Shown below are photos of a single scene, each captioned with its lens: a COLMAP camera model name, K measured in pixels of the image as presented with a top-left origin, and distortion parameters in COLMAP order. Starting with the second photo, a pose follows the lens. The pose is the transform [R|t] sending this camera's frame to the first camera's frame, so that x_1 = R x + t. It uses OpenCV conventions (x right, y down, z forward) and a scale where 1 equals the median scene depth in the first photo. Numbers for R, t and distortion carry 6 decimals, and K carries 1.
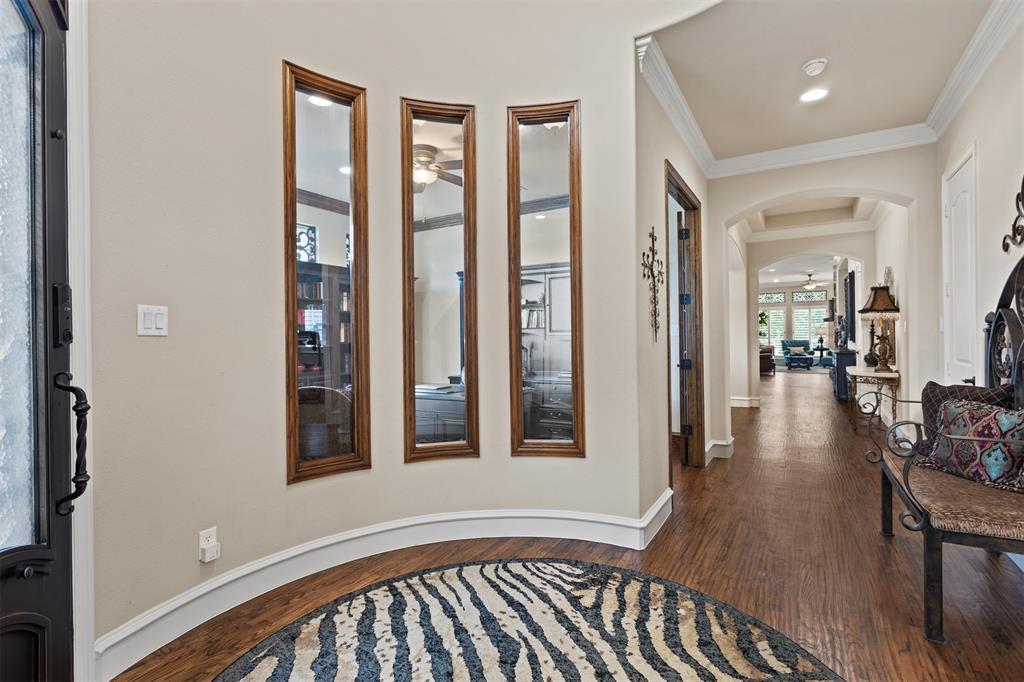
lens RADIAL K [[490.3, 0, 510.4], [0, 490.3, 339.1], [0, 0, 1]] dist [0.000082, -0.000926]
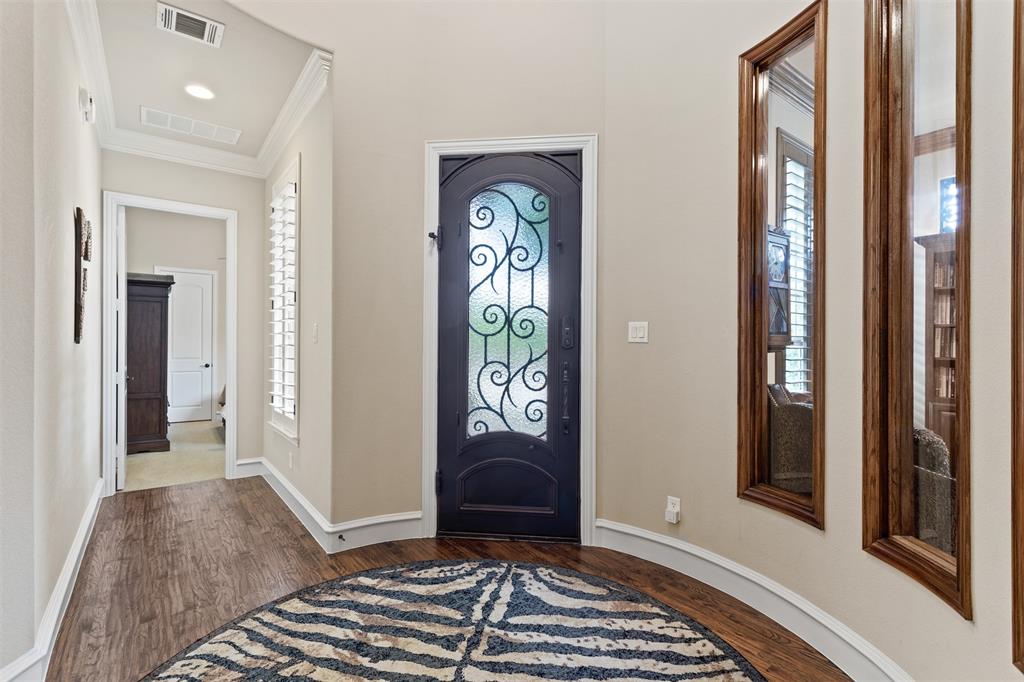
lens RADIAL K [[490.3, 0, 511.0], [0, 490.3, 340.2], [0, 0, 1]] dist [0.000082, -0.000926]
pose [[-0.387141, 0.011421, -0.921950, 0.706002], [0.003778, 0.999935, 0.010801, -0.028667], [0.922013, 0.000698, -0.387159, 1.117172]]
